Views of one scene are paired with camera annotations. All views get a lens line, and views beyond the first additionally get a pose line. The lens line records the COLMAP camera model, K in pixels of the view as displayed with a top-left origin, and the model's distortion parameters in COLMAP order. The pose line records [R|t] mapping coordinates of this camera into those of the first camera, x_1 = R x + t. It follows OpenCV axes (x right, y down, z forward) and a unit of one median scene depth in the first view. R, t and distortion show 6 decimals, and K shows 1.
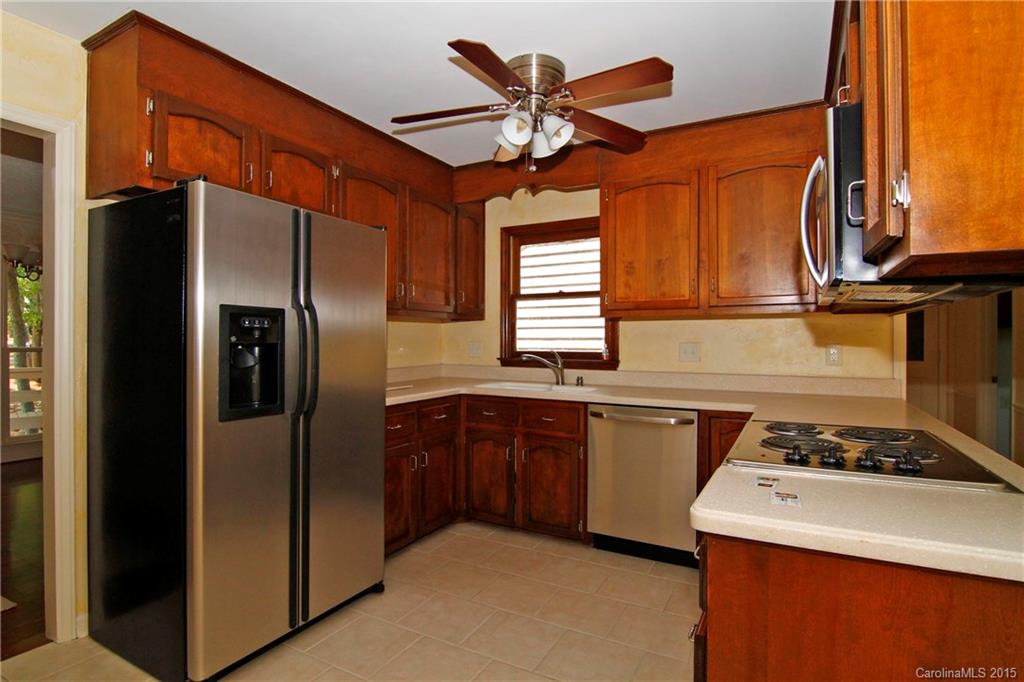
lens RADIAL K [[521.8, 0, 512.0], [0, 521.8, 341.0], [0, 0, 1]] dist [-0.001113, -0.000304]
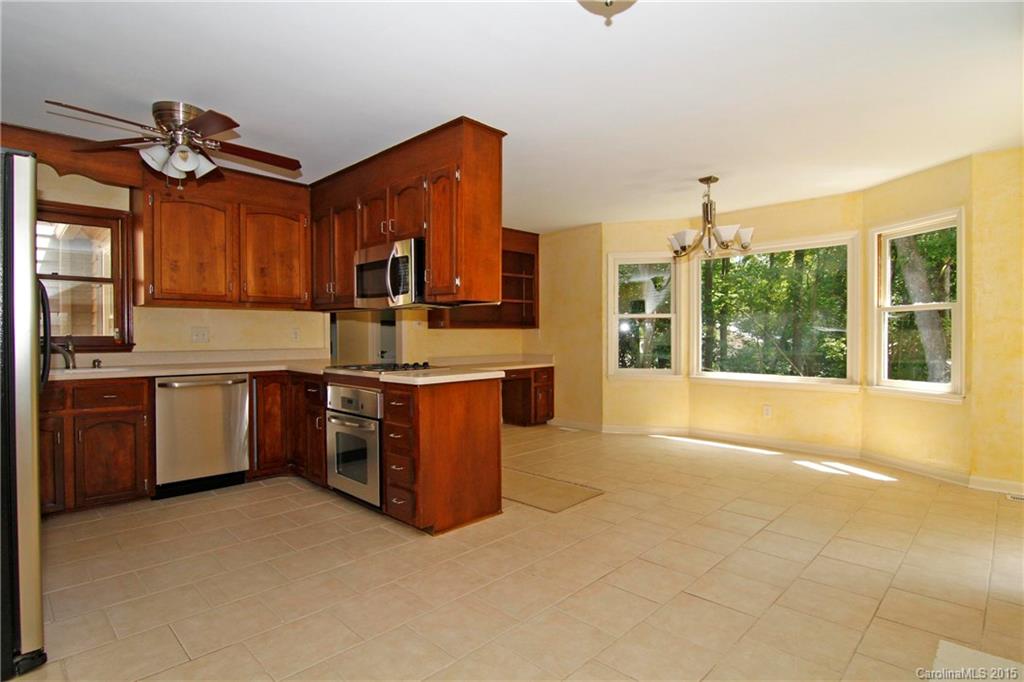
lens RADIAL K [[521.8, 0, 512.0], [0, 521.8, 341.0], [0, 0, 1]] dist [-0.001113, -0.000304]
pose [[0.278602, -0.020557, 0.960187, -0.737063], [0.001211, 0.999778, 0.021053, 0.012183], [-0.960406, -0.004703, 0.278565, -0.106012]]
